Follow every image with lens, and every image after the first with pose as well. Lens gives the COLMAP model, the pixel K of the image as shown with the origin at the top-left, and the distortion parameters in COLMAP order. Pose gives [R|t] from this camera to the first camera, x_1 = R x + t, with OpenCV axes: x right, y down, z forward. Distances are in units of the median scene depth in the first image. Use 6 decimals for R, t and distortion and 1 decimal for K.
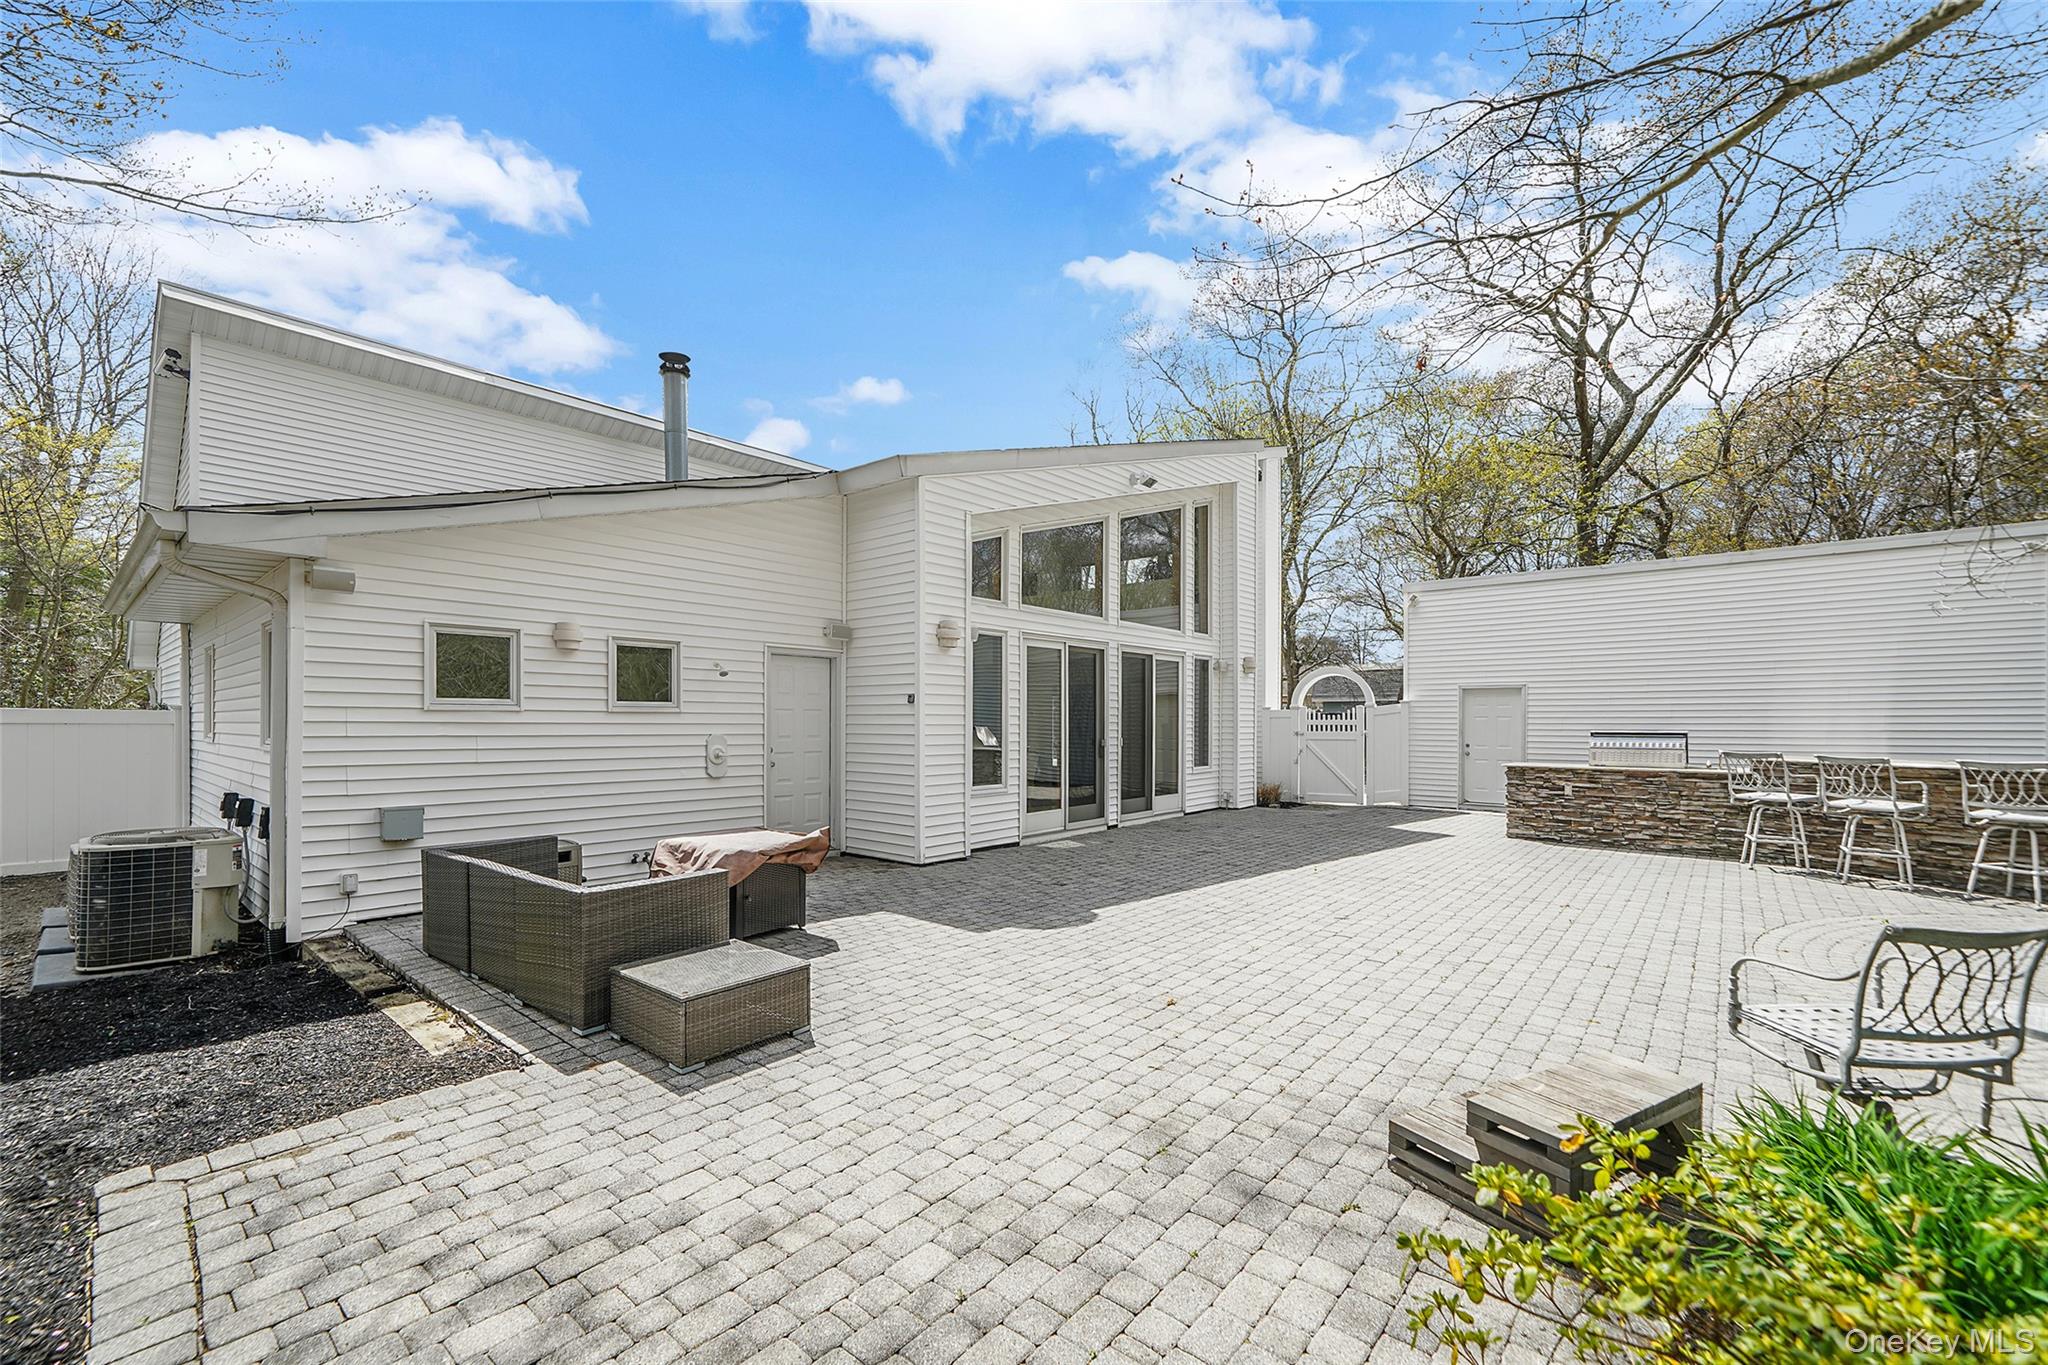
lens RADIAL K [[827.1, 0, 1021.4], [0, 827.1, 723.4], [0, 0, 1]] dist [-0.000986, 0.000024]
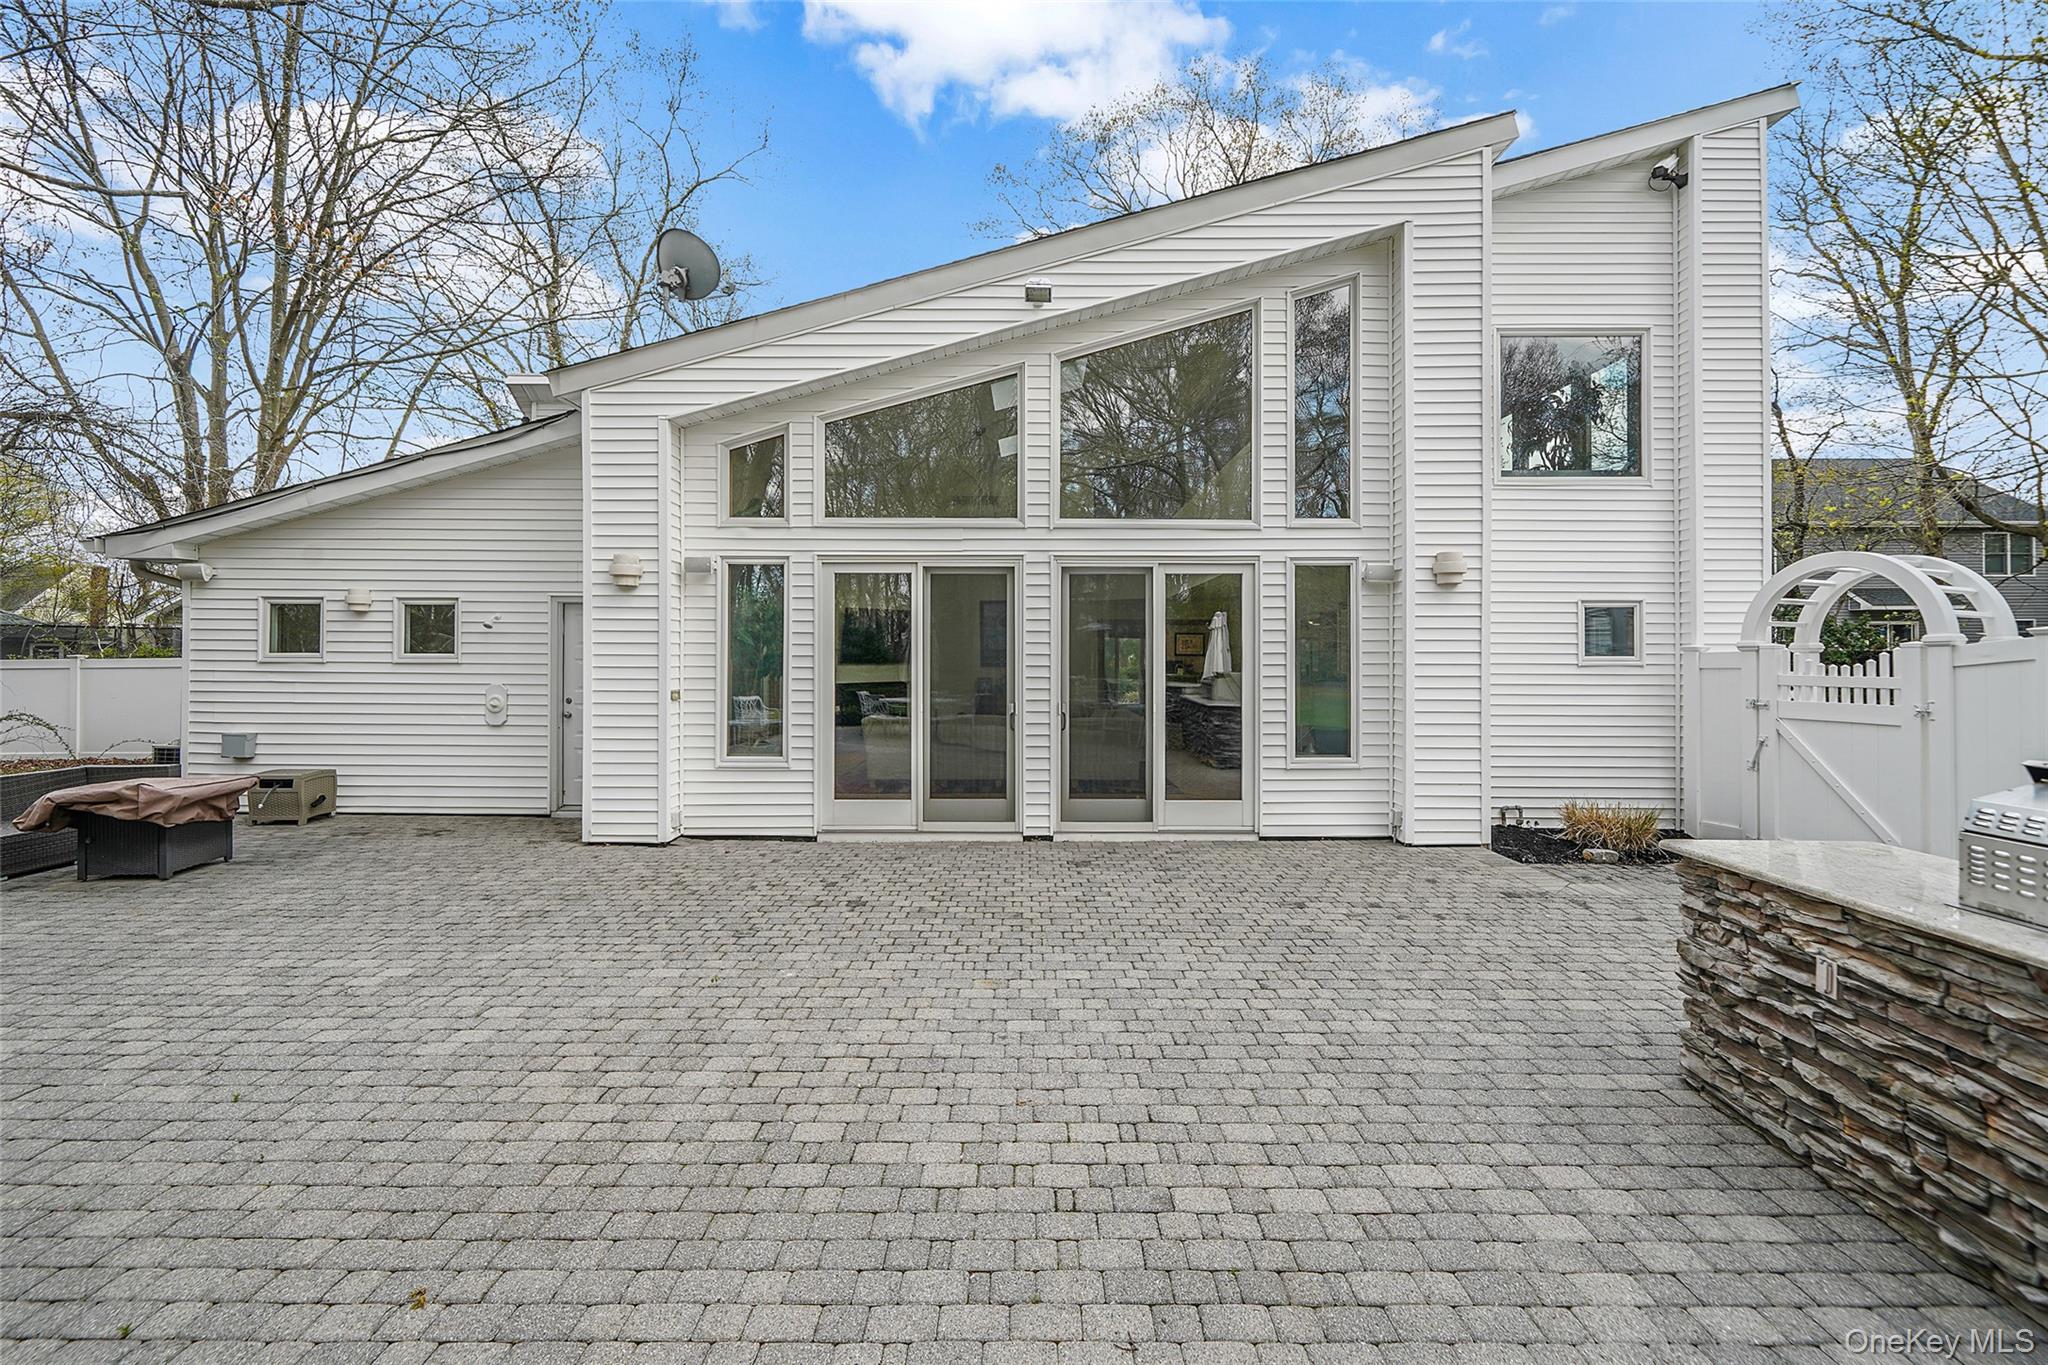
lens RADIAL K [[861.8, 0, 1020.6], [0, 861.8, 635.8], [0, 0, 1]] dist [-0.001084, 0.000073]
pose [[0.652688, -0.014219, -0.757493, 0.700232], [-0.004603, 0.999731, -0.022732, -0.020573], [0.757612, 0.018324, 0.652447, 0.622838]]
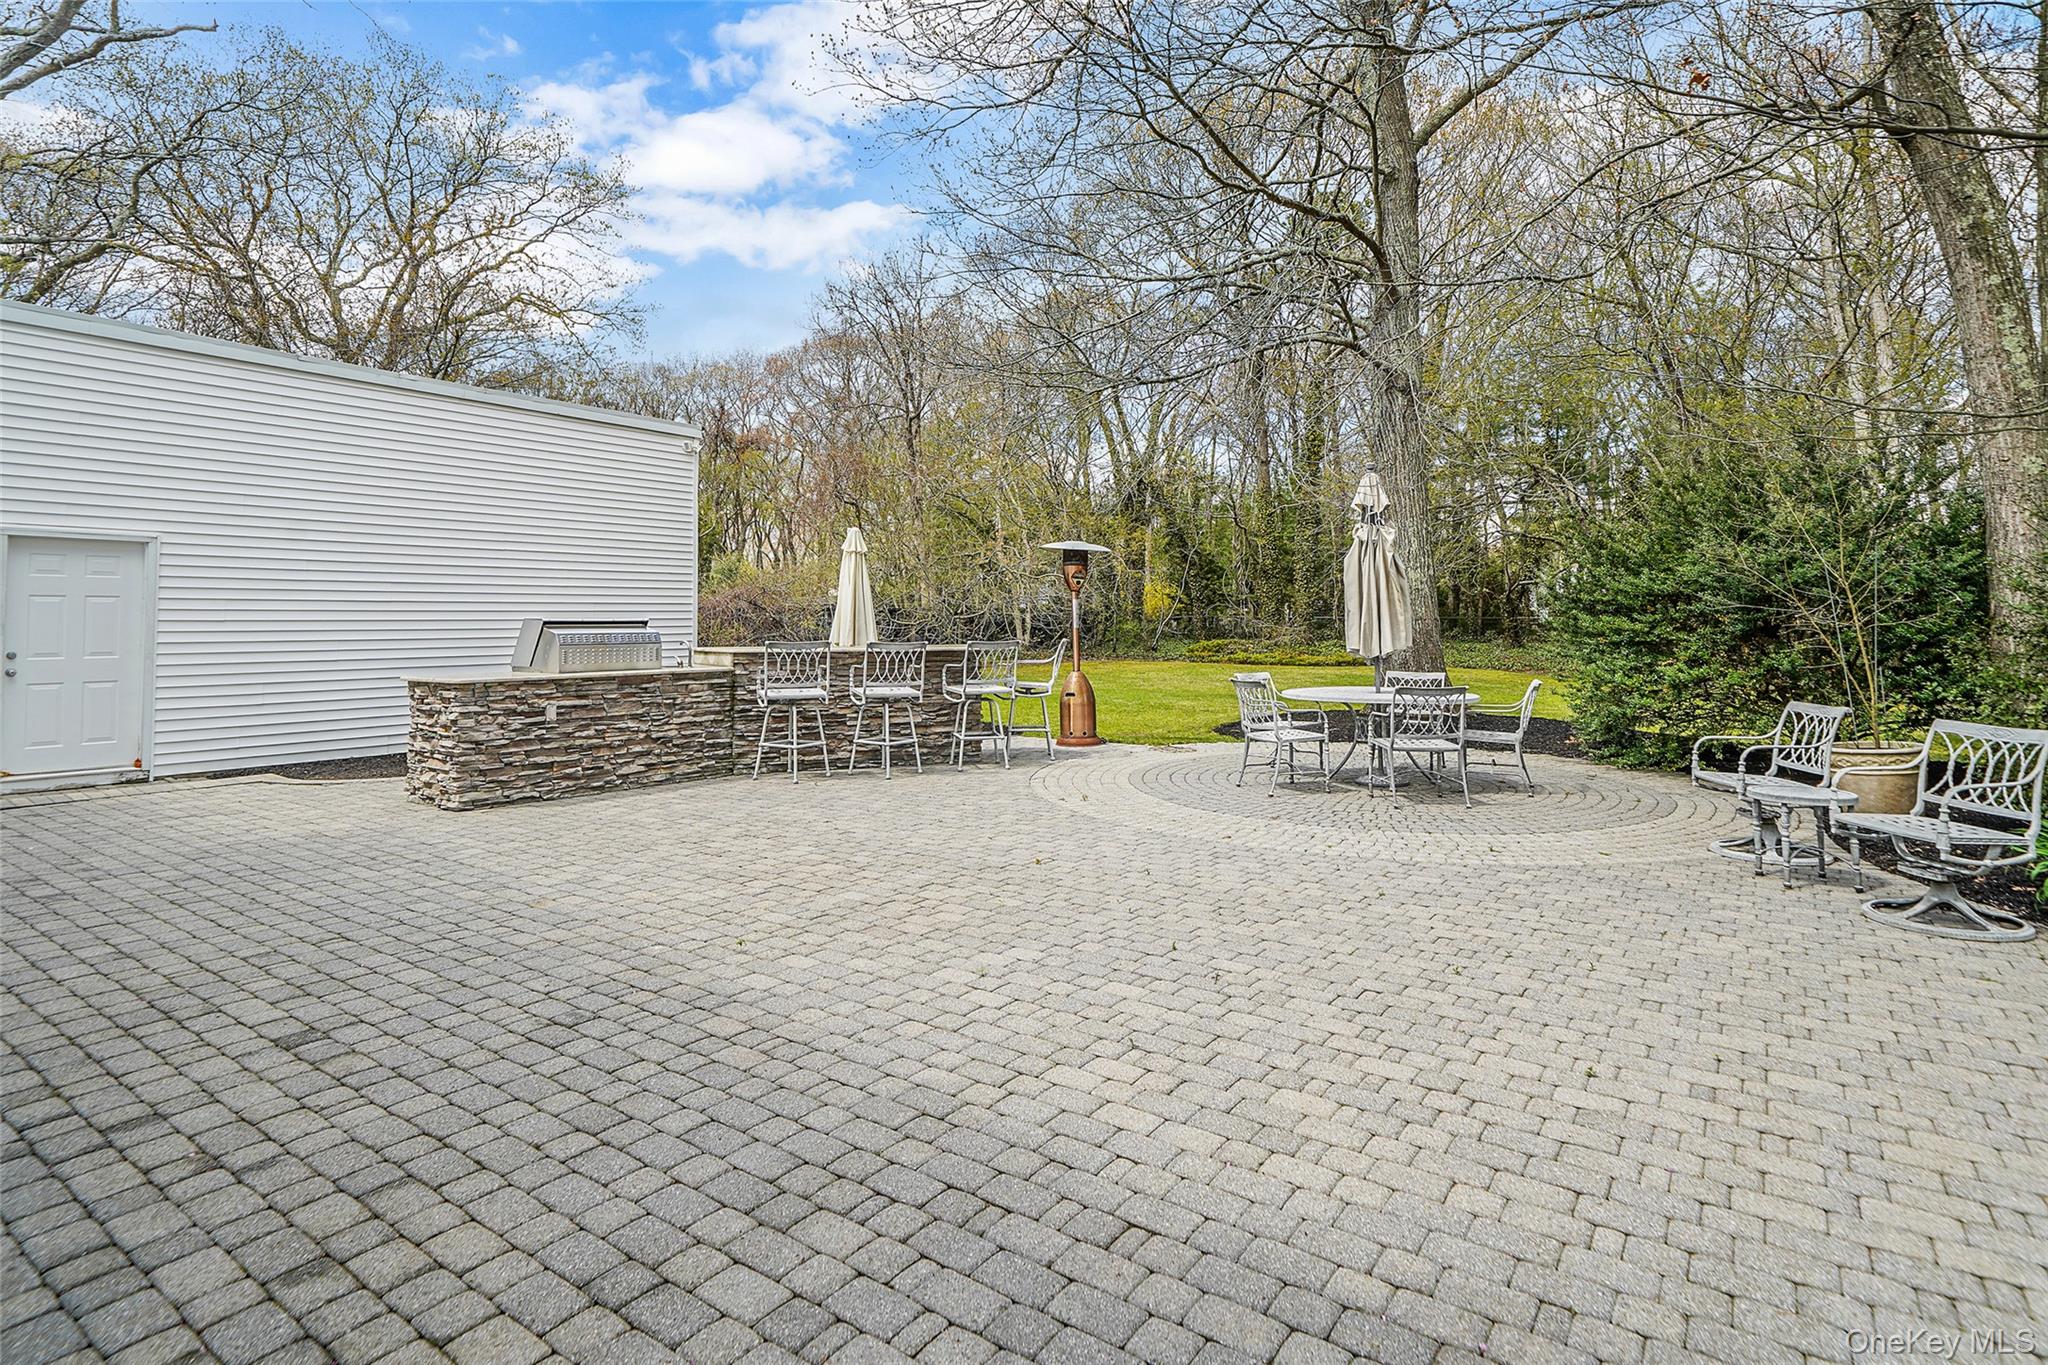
lens RADIAL K [[1037.9, 0, 1011.4], [0, 1037.9, 616.6], [0, 0, 1]] dist [-0.004041, -0.000259]
pose [[-0.078493, 0.000633, 0.996914, -0.142162], [0.002380, 0.999997, -0.000447, 0.008808], [-0.996912, 0.002338, -0.078495, 0.712902]]
